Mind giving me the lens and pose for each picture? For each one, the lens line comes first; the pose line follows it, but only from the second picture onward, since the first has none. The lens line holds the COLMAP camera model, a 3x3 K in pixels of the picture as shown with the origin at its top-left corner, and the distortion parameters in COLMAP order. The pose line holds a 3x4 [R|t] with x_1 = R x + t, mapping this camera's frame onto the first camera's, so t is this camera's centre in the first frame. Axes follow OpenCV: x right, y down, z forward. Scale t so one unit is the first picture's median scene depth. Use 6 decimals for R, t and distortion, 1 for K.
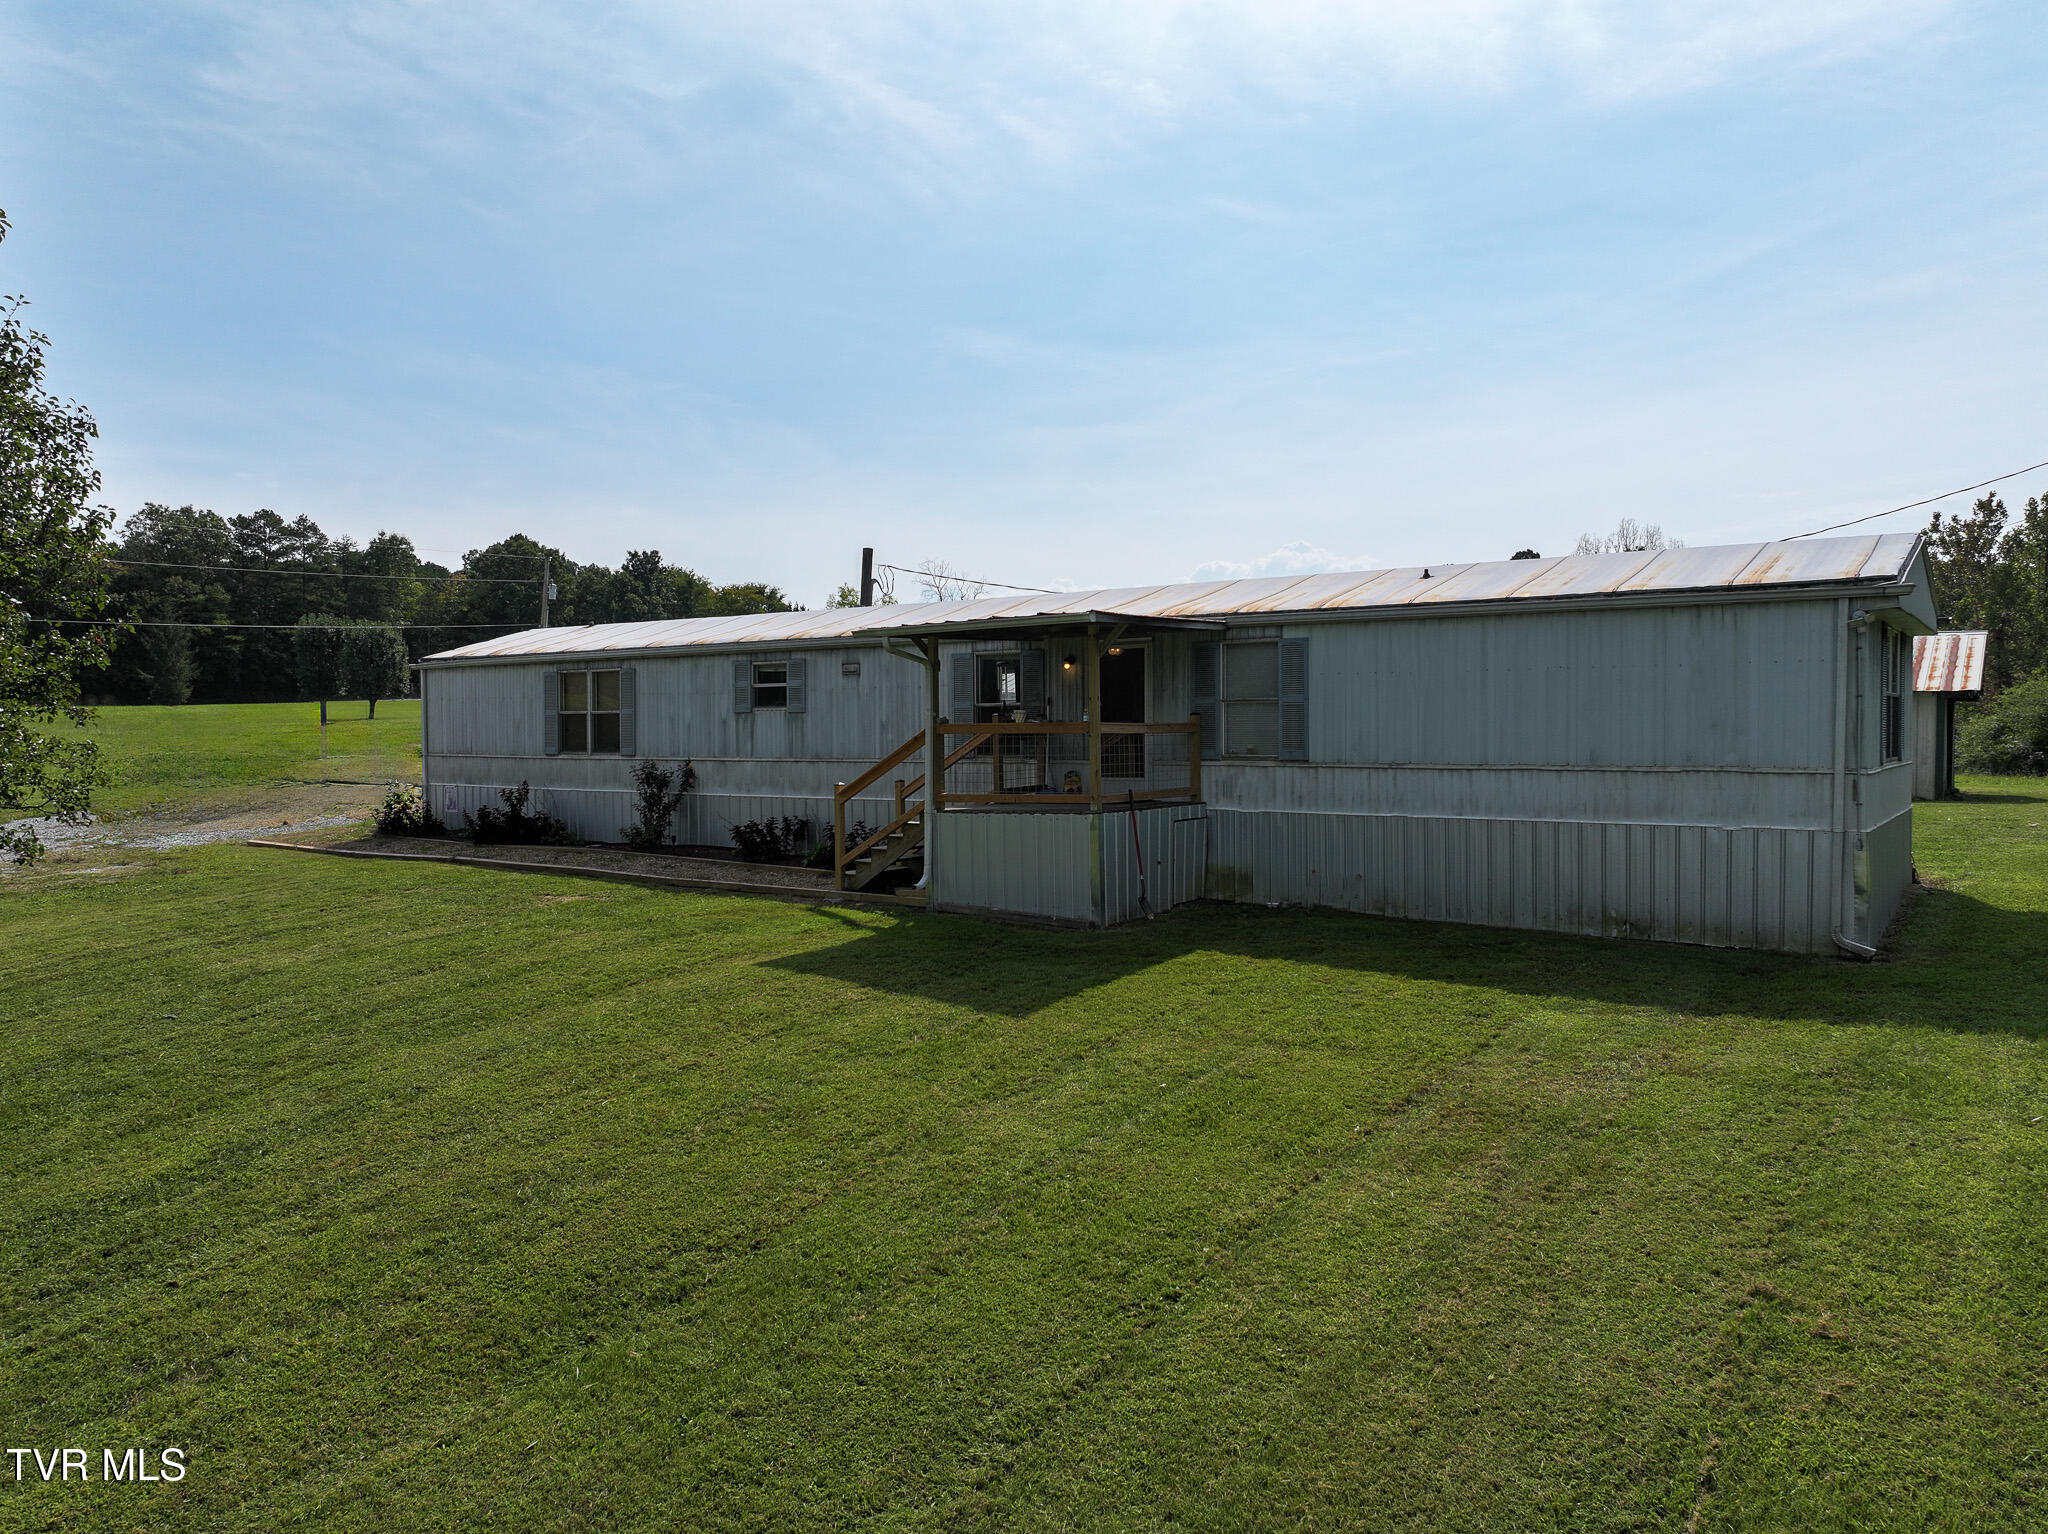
lens RADIAL K [[1429.3, 0, 1025.5], [0, 1429.3, 757.0], [0, 0, 1]] dist [0.001210, 0.001161]
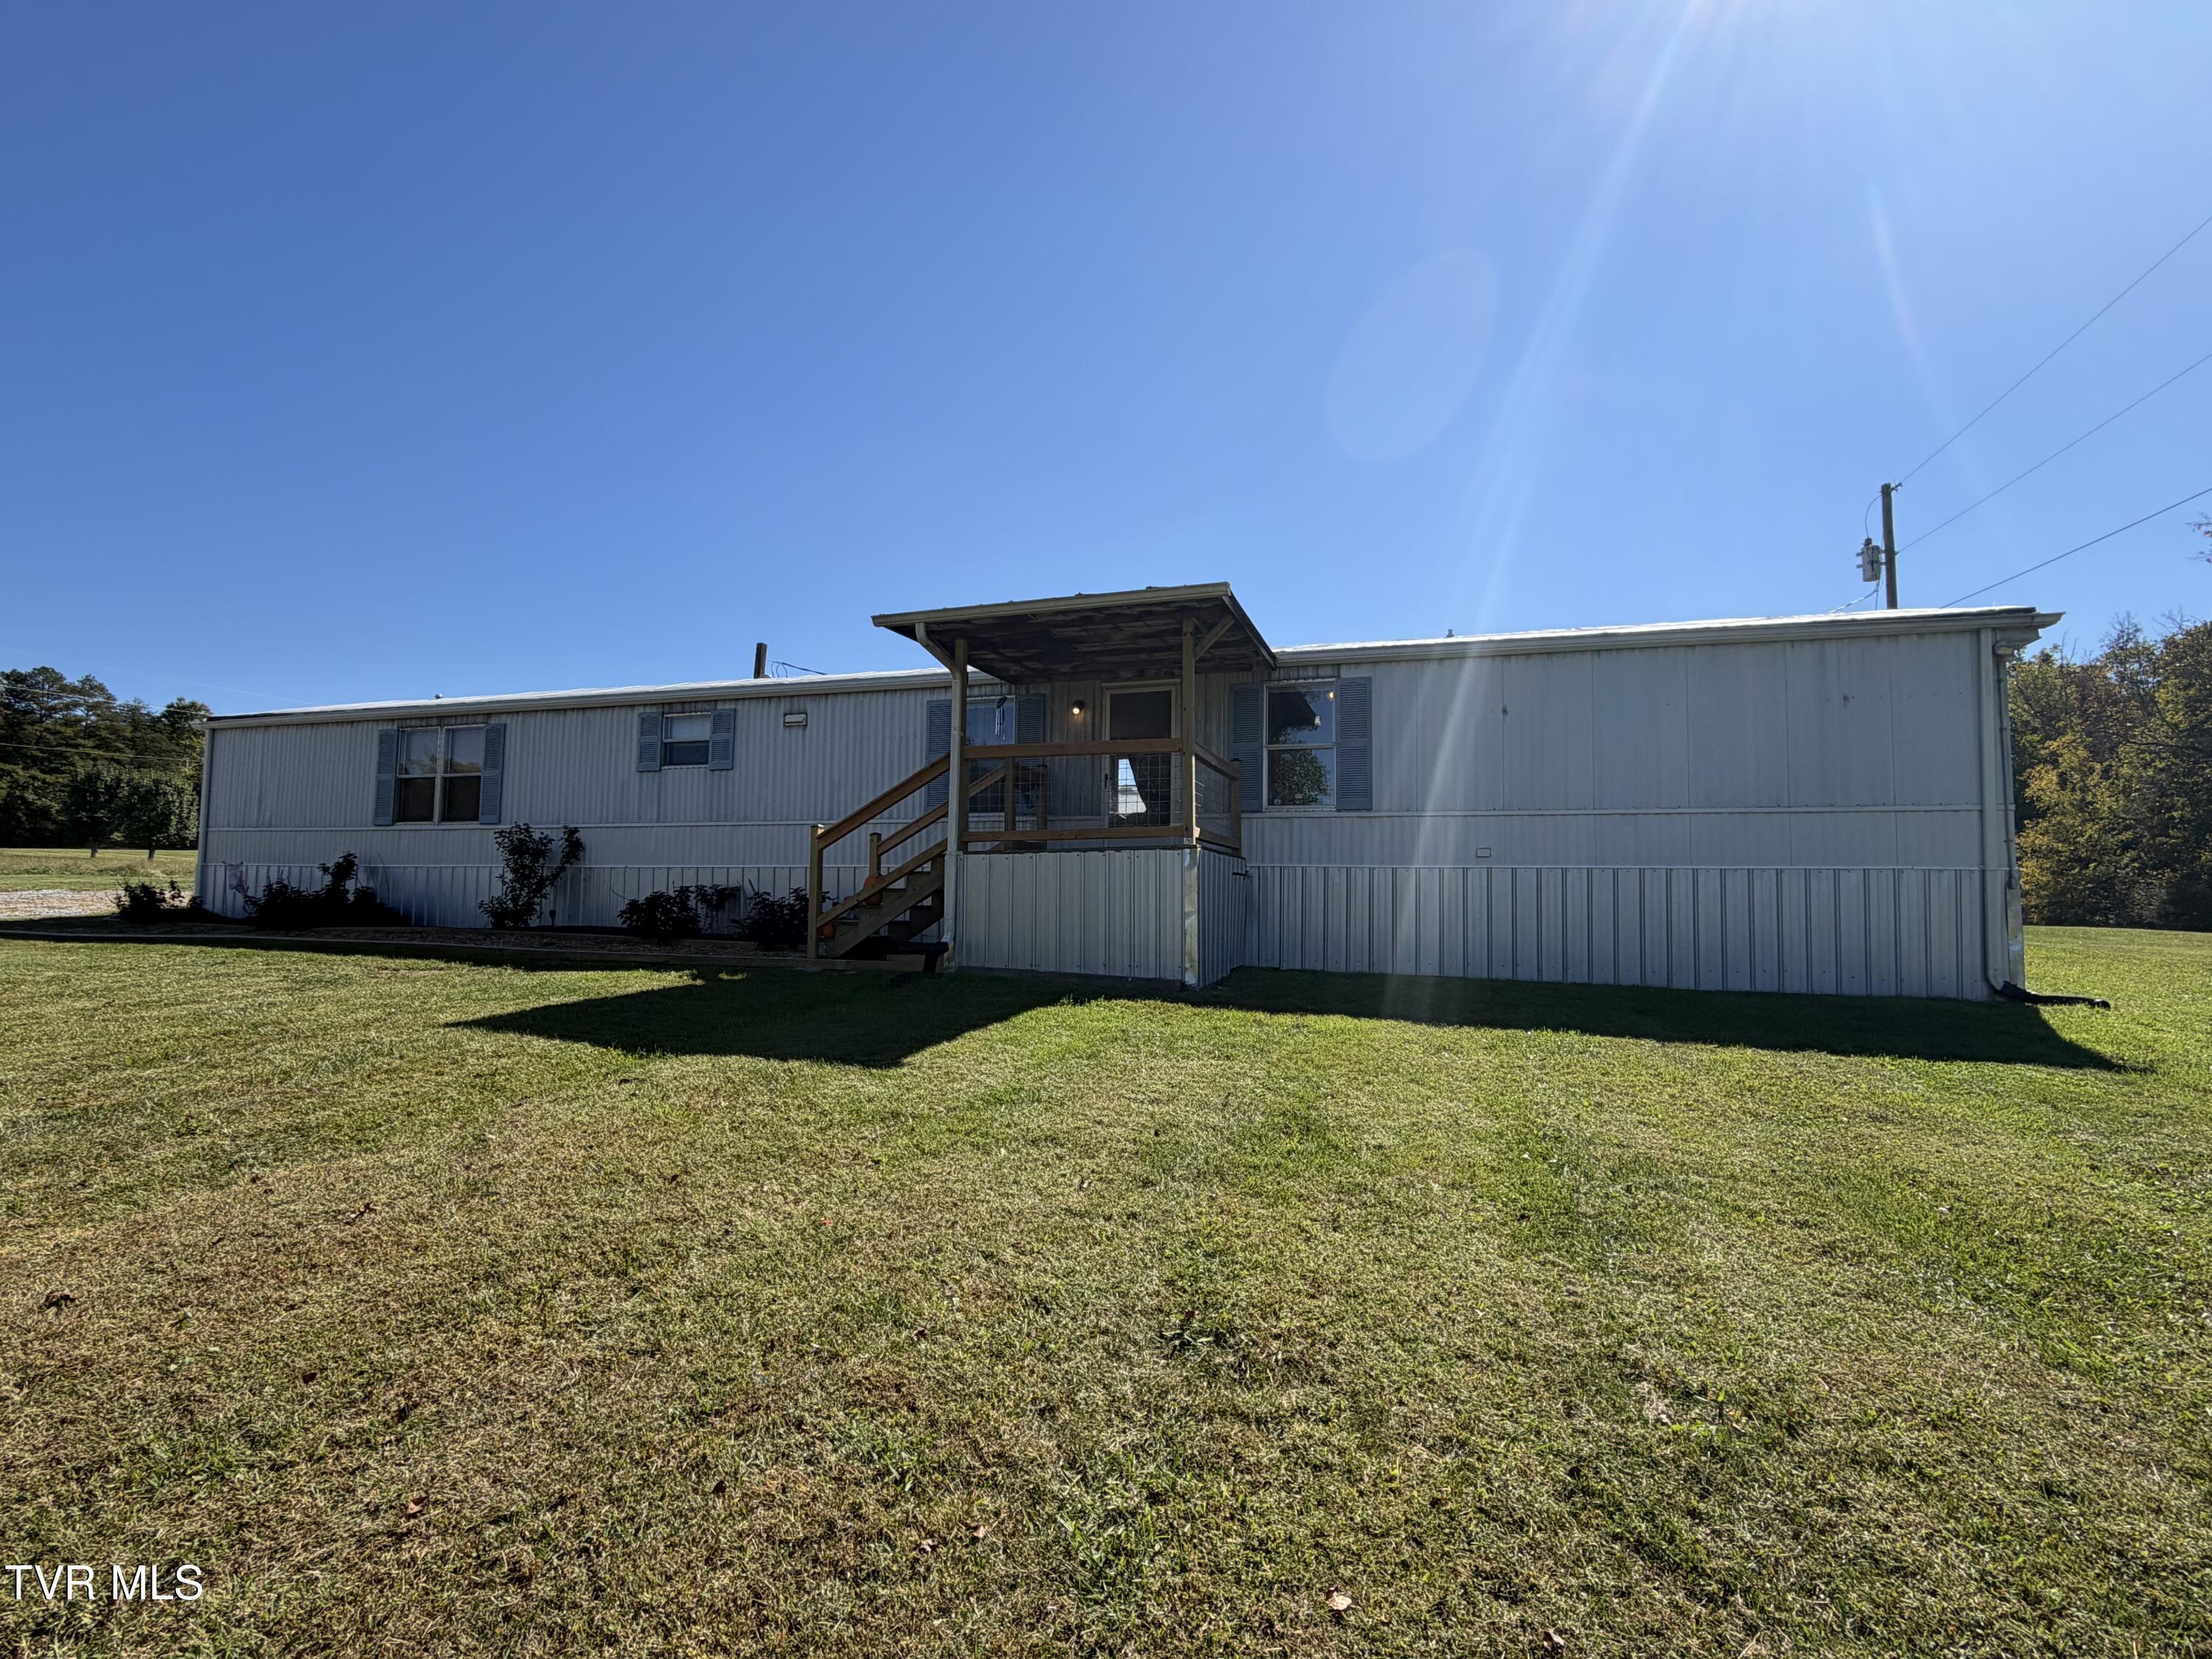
lens RADIAL K [[1033.9, 0, 1106.6], [0, 1033.9, 851.0], [0, 0, 1]] dist [0.002433, 0.000998]
pose [[0.951194, 0.036337, 0.306446, -0.119491], [-0.014461, 0.997201, -0.073358, 0.057724], [-0.308254, 0.065346, 0.949057, 0.305337]]
